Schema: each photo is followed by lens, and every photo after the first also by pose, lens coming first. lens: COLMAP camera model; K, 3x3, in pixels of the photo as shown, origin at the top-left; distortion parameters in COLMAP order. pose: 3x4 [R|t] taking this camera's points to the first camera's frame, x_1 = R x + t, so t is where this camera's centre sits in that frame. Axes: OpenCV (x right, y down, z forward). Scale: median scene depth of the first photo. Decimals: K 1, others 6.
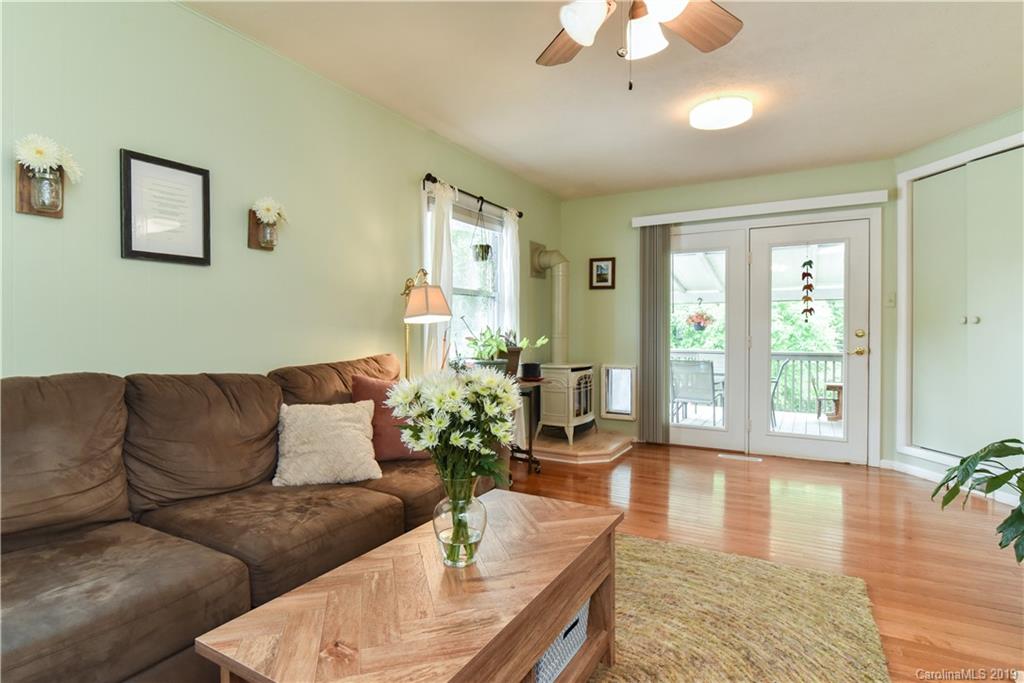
lens RADIAL K [[496.7, 0, 510.3], [0, 496.7, 338.5], [0, 0, 1]] dist [-0.017838, 0.000003]
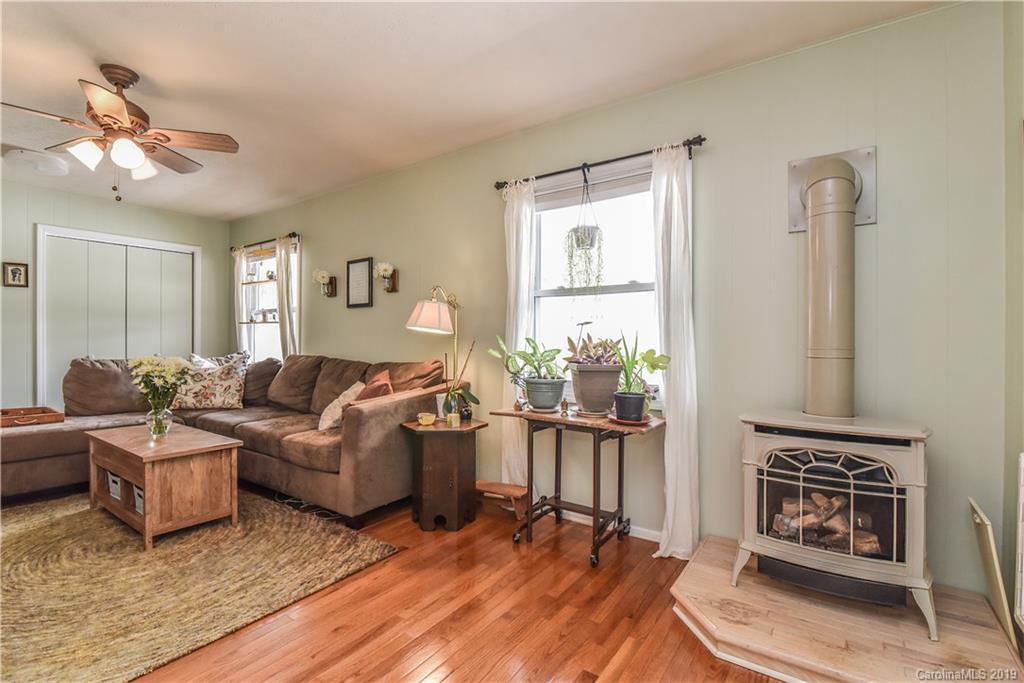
lens RADIAL K [[477.7, 0, 498.2], [0, 477.7, 340.3], [0, 0, 1]] dist [-0.018575, 0.000390]
pose [[-0.087392, 0.005800, -0.996157, 1.087940], [-0.014220, 0.999874, 0.007069, -0.031862], [0.996073, 0.014783, -0.087298, 1.504774]]
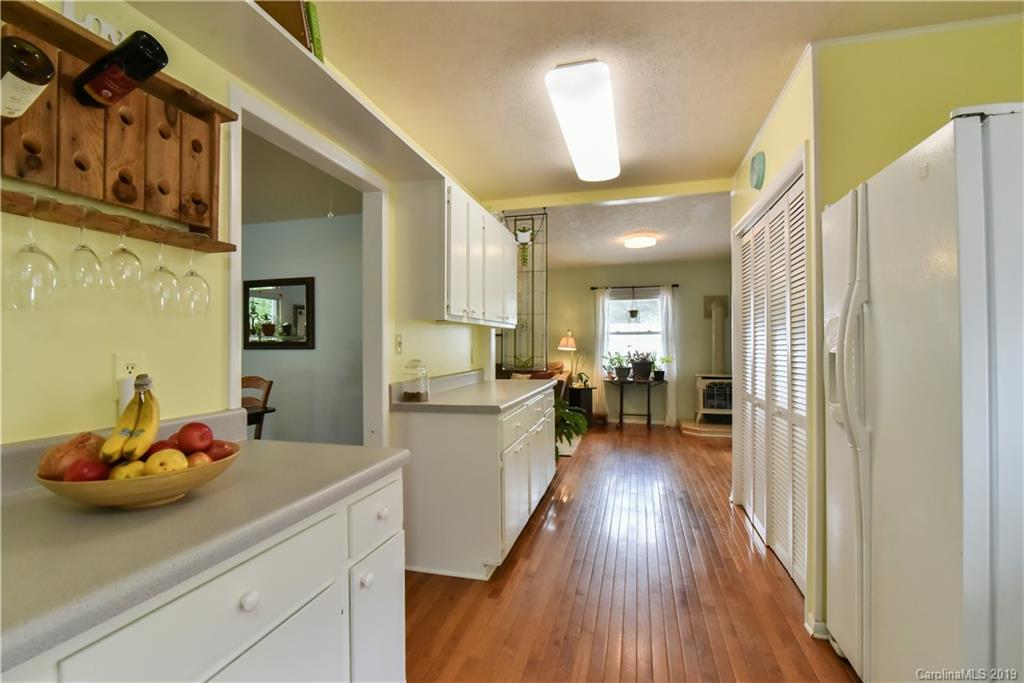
lens RADIAL K [[472.3, 0, 502.4], [0, 472.3, 342.6], [0, 0, 1]] dist [-0.014859, 0.000374]
pose [[0.262784, -0.010091, -0.964802, 2.637147], [-0.008904, 0.999877, -0.012883, -0.044922], [0.964814, 0.011976, 0.262662, -0.014565]]
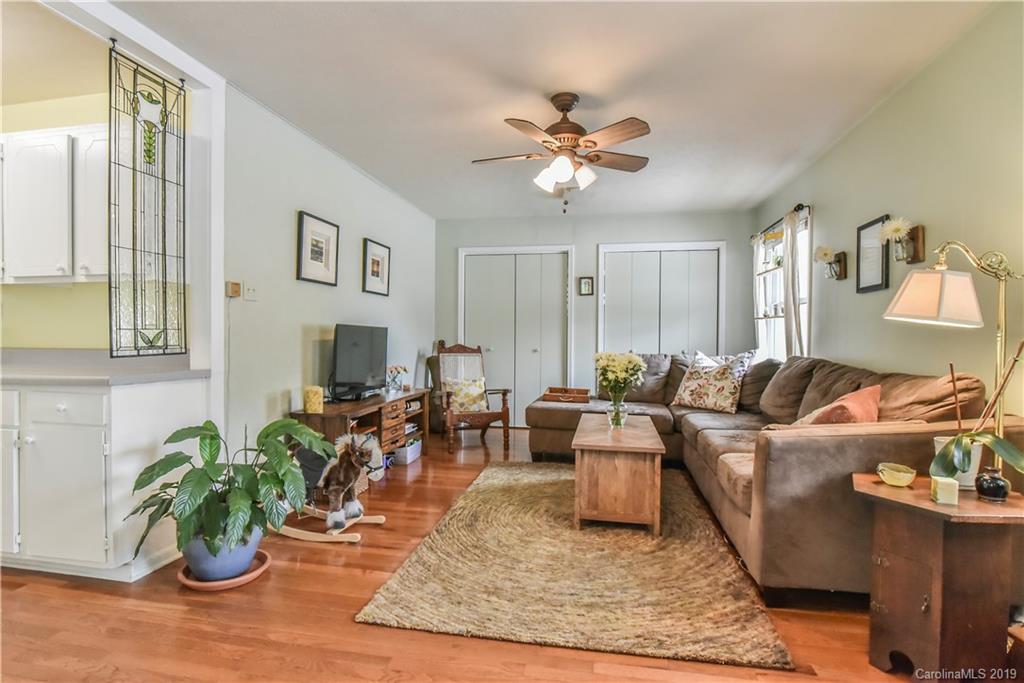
lens RADIAL K [[496.7, 0, 510.3], [0, 496.7, 338.5], [0, 0, 1]] dist [-0.017838, 0.000003]
pose [[-0.938361, -0.001126, -0.345654, 0.679737], [-0.009107, 0.999728, 0.021466, -0.032079], [0.345536, 0.023290, -0.938116, 1.695588]]
